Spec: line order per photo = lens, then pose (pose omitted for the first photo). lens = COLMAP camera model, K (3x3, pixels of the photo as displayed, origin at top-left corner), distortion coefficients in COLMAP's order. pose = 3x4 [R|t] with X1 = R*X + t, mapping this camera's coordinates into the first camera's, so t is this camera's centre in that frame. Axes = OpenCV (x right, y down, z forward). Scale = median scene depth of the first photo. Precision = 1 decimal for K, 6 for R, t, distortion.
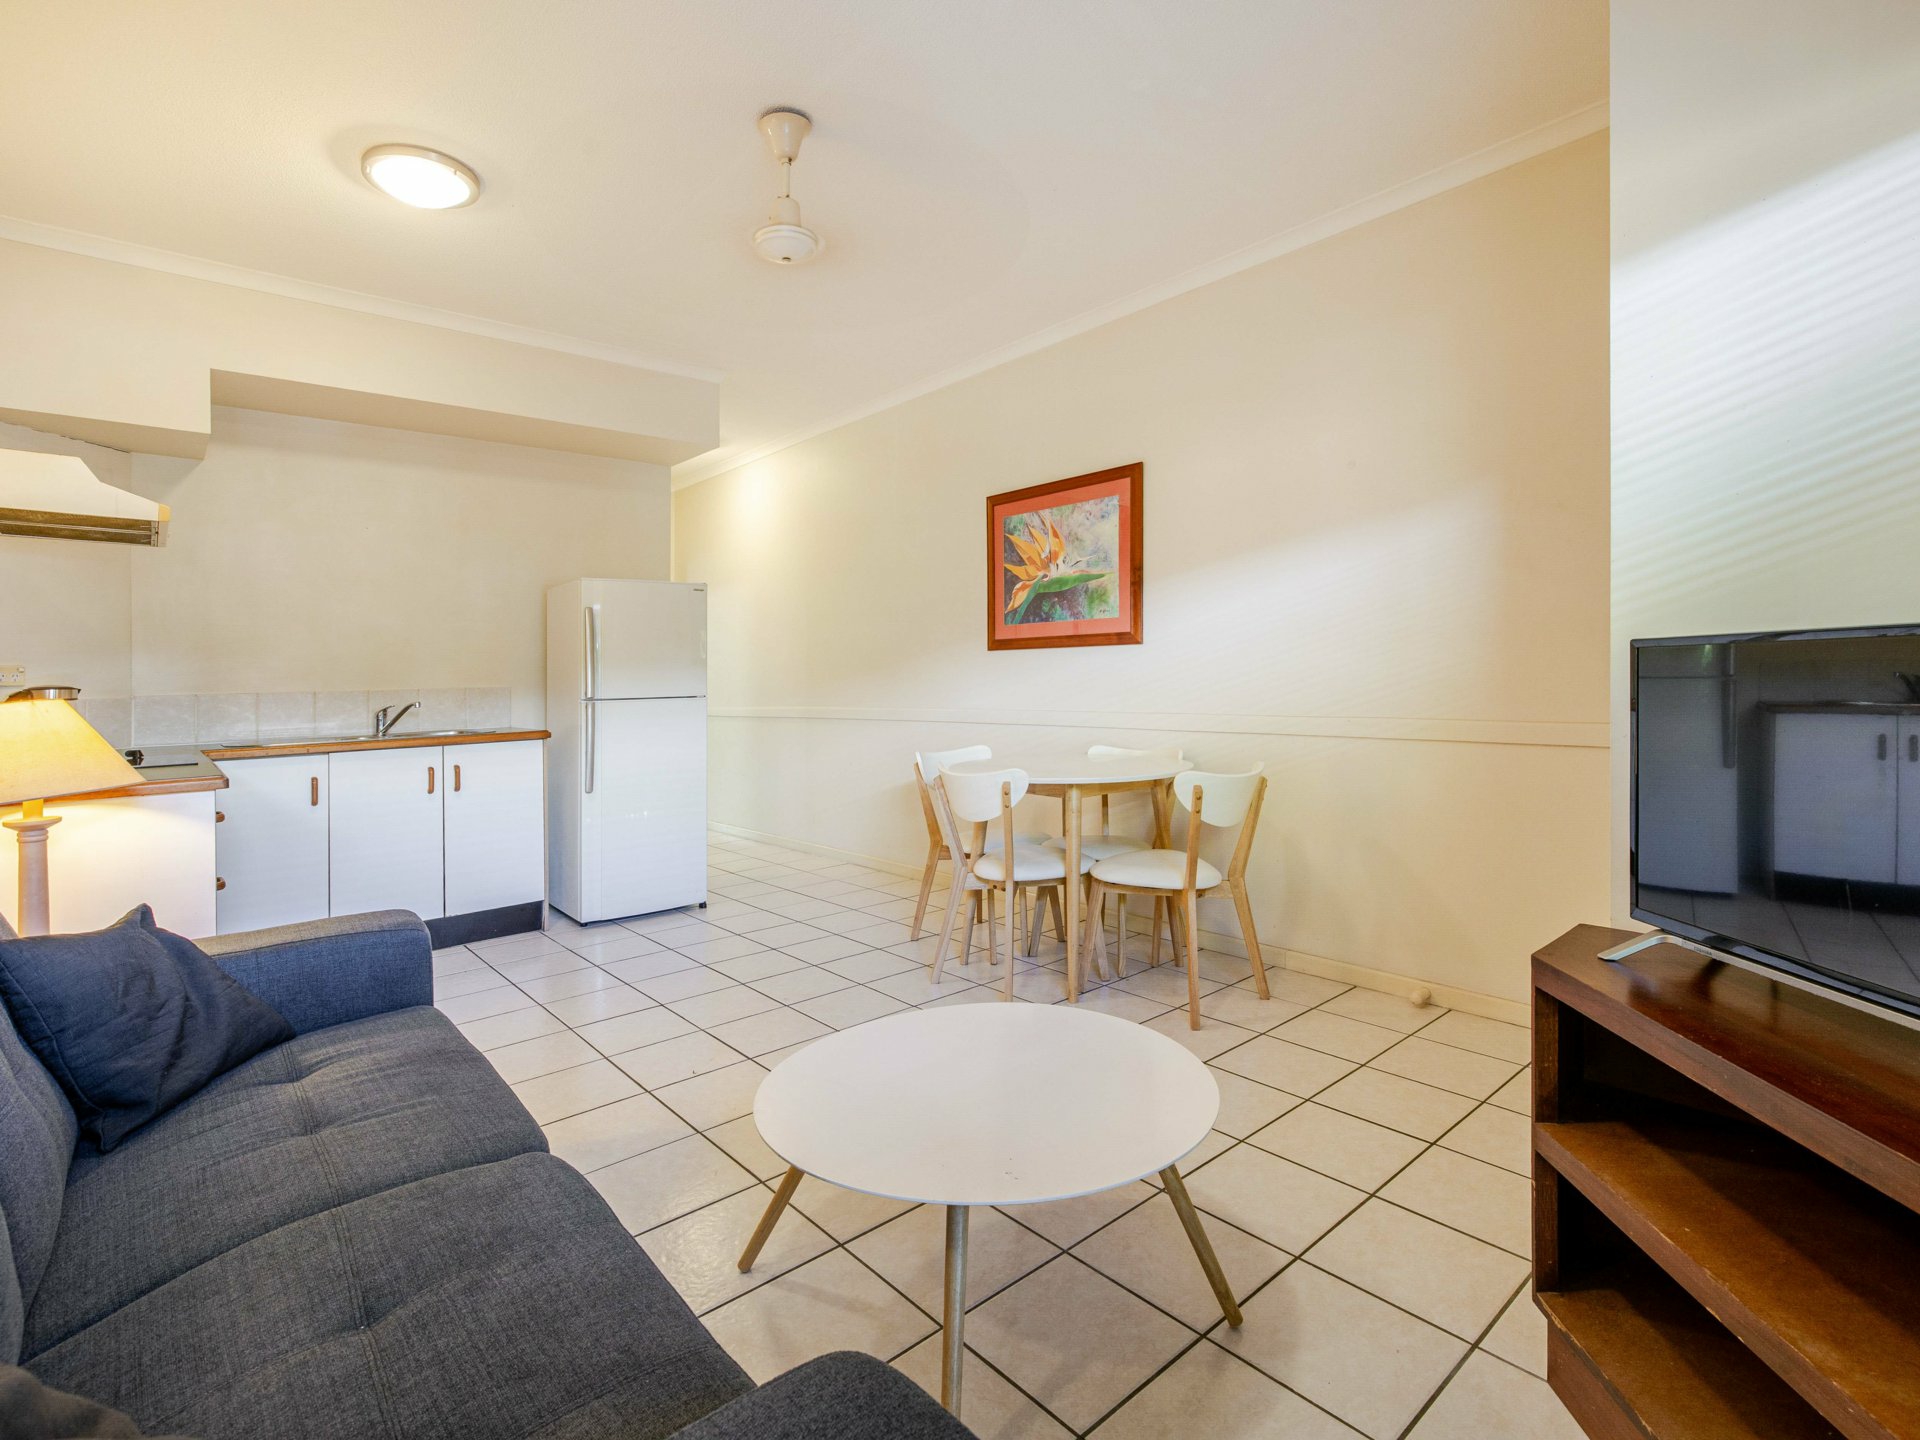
lens RADIAL K [[912.4, 0, 960.0], [0, 912.4, 720.0], [0, 0, 1]] dist [0.002690, 0.000299]
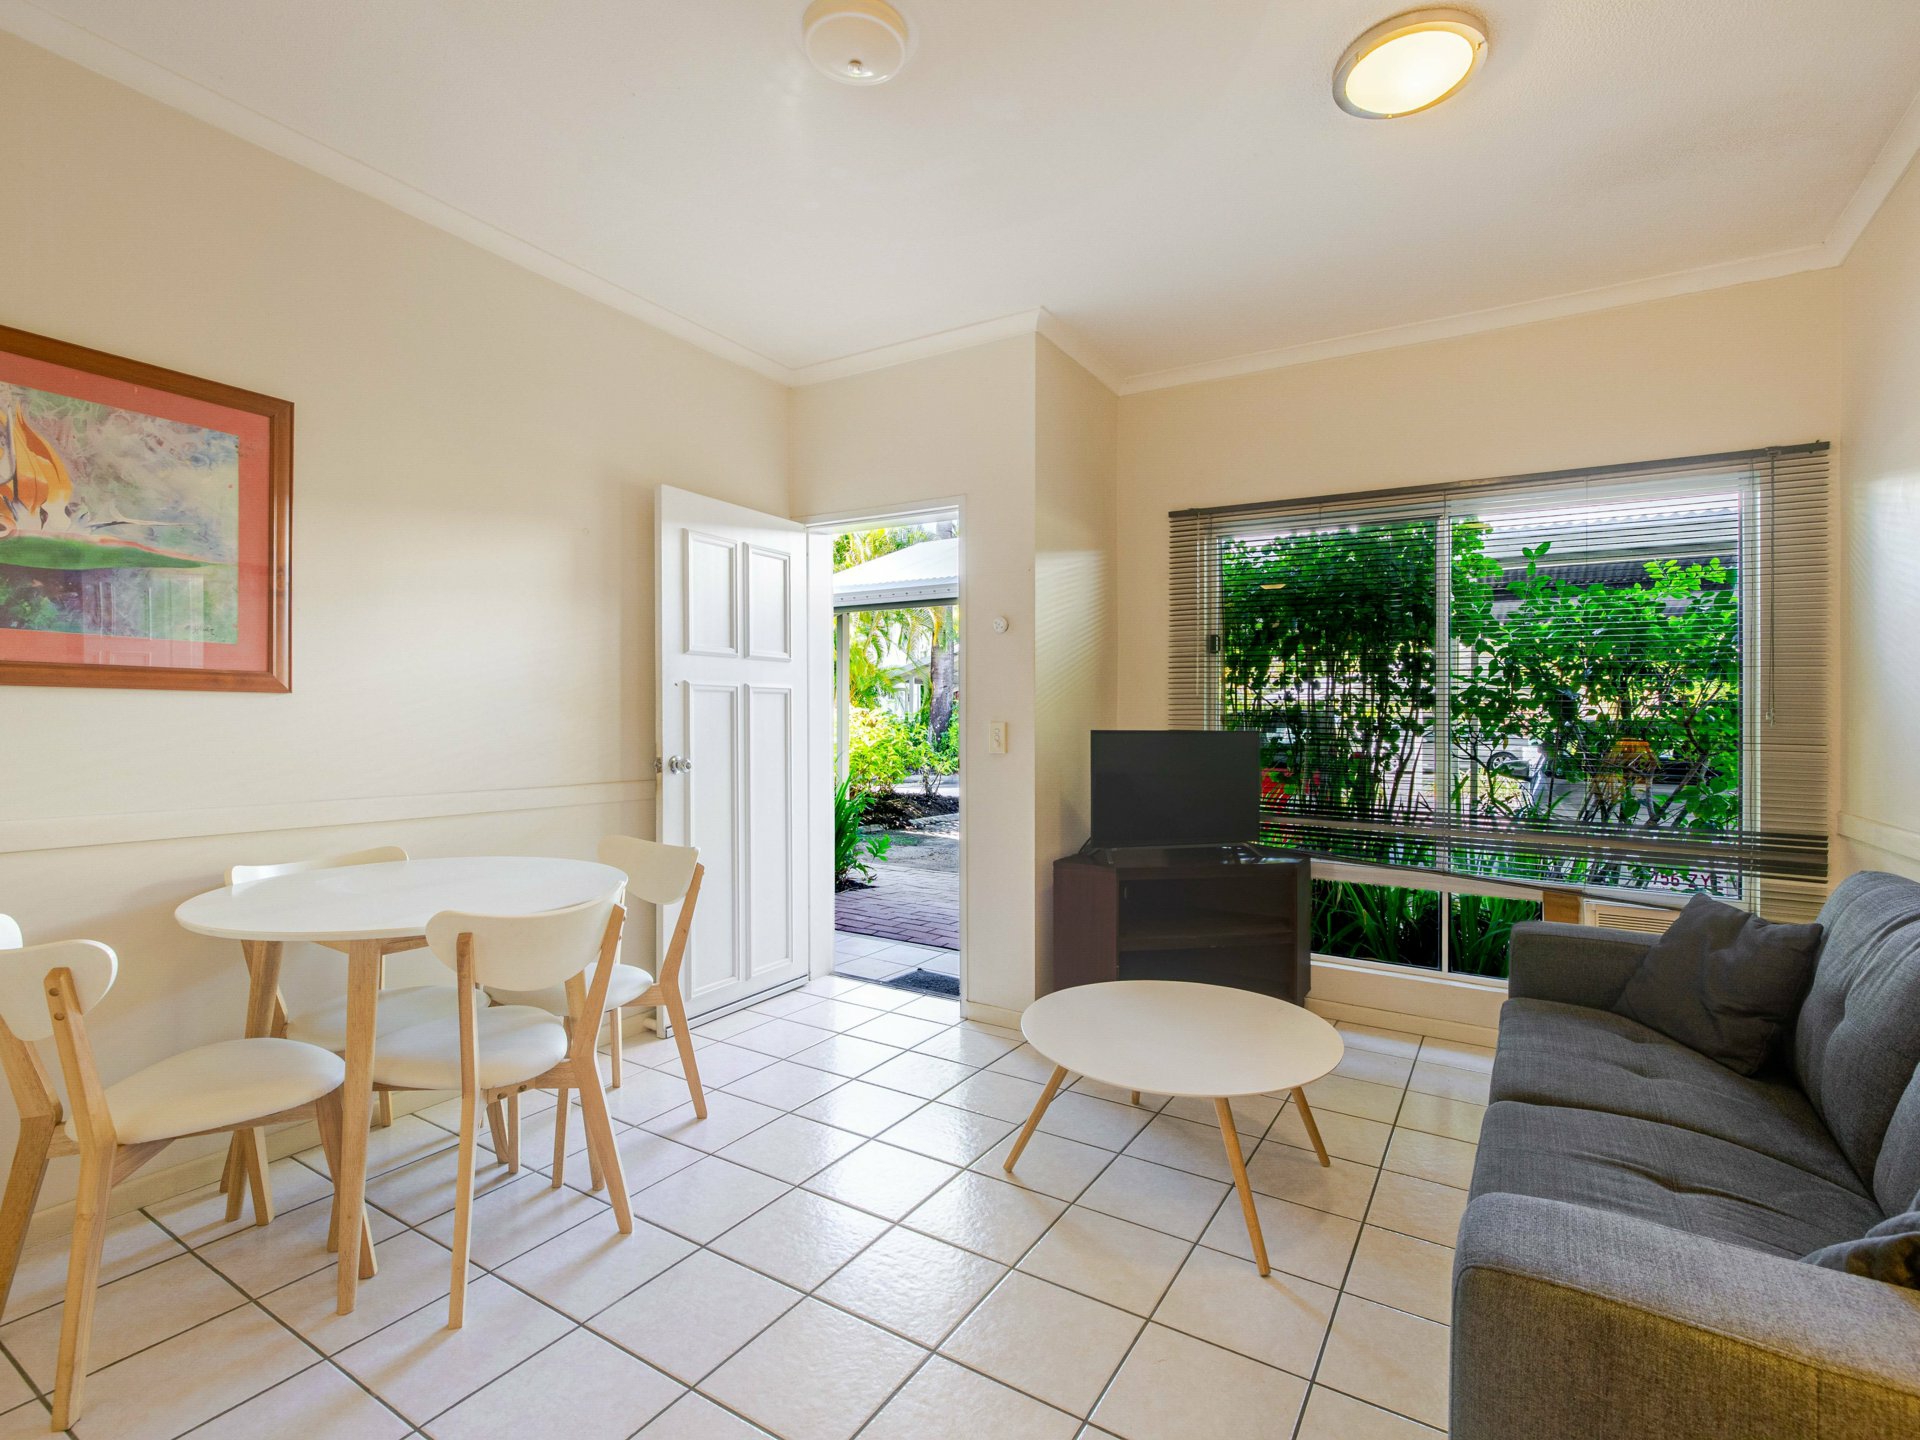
lens RADIAL K [[912.4, 0, 960.0], [0, 912.4, 720.0], [0, 0, 1]] dist [0.002690, 0.000299]
pose [[-0.289252, -0.007344, 0.957225, -0.506008], [0.021210, 0.999676, 0.014079, -0.059296], [-0.957018, 0.024375, -0.289002, 0.699500]]
